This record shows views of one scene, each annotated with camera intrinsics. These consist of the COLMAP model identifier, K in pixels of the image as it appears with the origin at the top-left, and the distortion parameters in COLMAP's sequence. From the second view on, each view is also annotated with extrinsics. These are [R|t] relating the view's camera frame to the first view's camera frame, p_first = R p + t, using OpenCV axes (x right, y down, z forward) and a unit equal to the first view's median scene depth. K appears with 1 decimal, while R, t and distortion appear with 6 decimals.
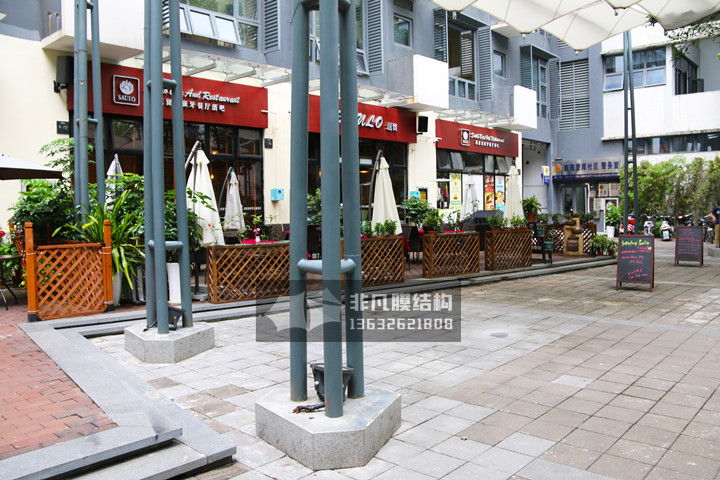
lens RADIAL K [[599.1, 0, 374.0], [0, 599.1, 239.8], [0, 0, 1]] dist [-0.187301, 0.161221]
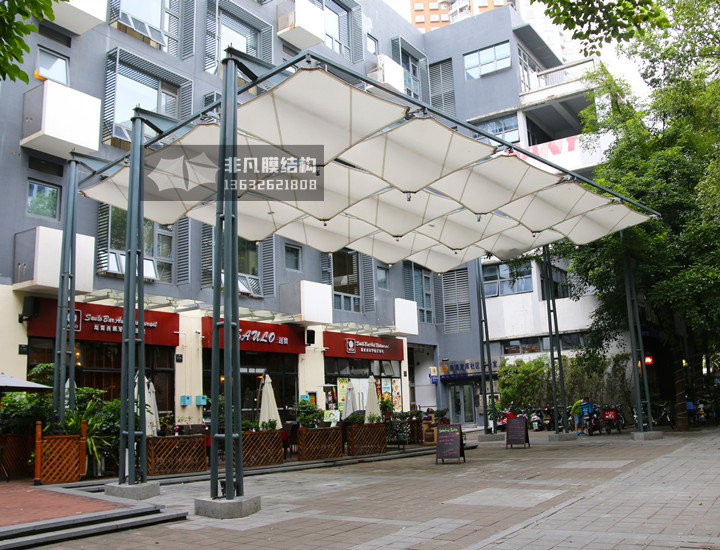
lens RADIAL K [[689.5, 0, 386.0], [0, 689.5, 275.3], [0, 0, 1]] dist [-0.178936, 0.121441]
pose [[0.988776, -0.000449, 0.149407, 0.026586], [0.036885, 0.969777, -0.241189, 0.017830], [-0.144783, 0.243993, 0.958908, -0.334679]]
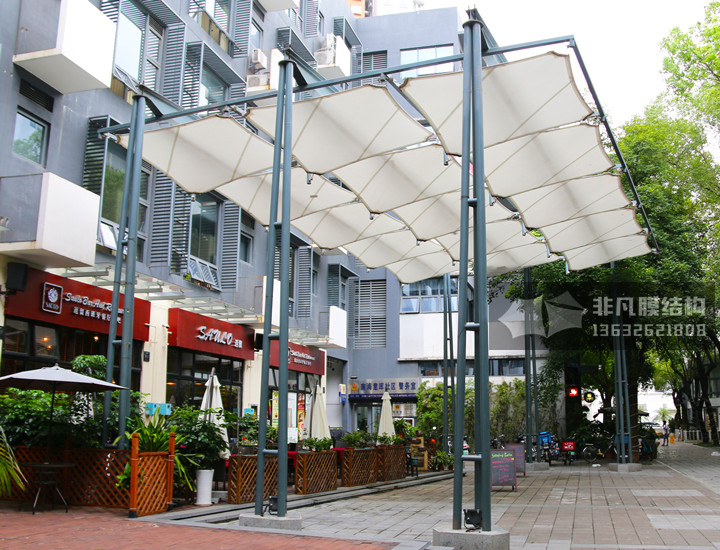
lens RADIAL K [[753.5, 0, 414.3], [0, 753.5, 275.9], [0, 0, 1]] dist [-0.202348, 0.168575]
pose [[0.882046, 0.104032, 0.459535, -0.275418], [0.014093, 0.969058, -0.246432, 0.012227], [-0.470953, 0.223841, 0.853287, -0.221702]]
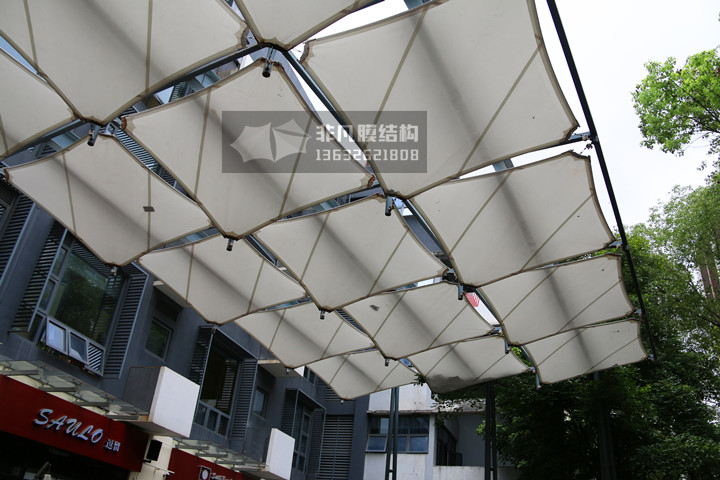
lens RADIAL K [[599.1, 0, 374.0], [0, 599.1, 239.8], [0, 0, 1]] dist [-0.187301, 0.161221]
pose [[0.916360, 0.273729, 0.292158, 0.047625], [-0.067768, 0.825271, -0.560656, -0.008711], [-0.394577, 0.493964, 0.774796, 0.114409]]
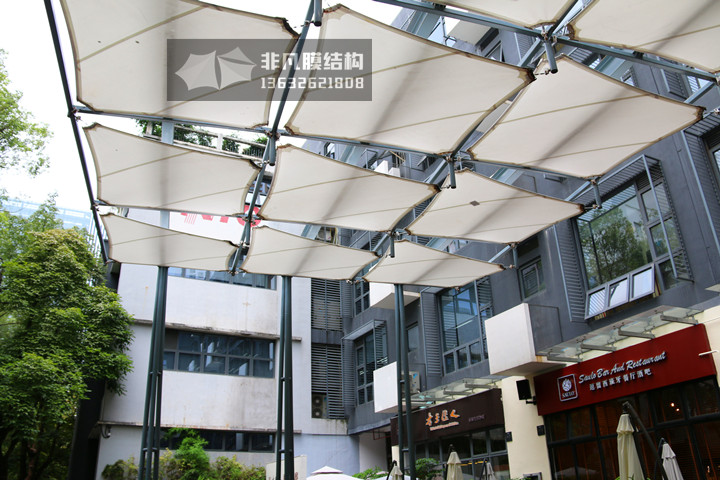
lens RADIAL K [[599.1, 0, 374.0], [0, 599.1, 239.8], [0, 0, 1]] dist [-0.187301, 0.161221]
pose [[-0.389859, -0.372273, -0.842273, 0.497849], [-0.037288, 0.920276, -0.389490, -0.036775], [0.920119, -0.120440, -0.372659, 0.673525]]
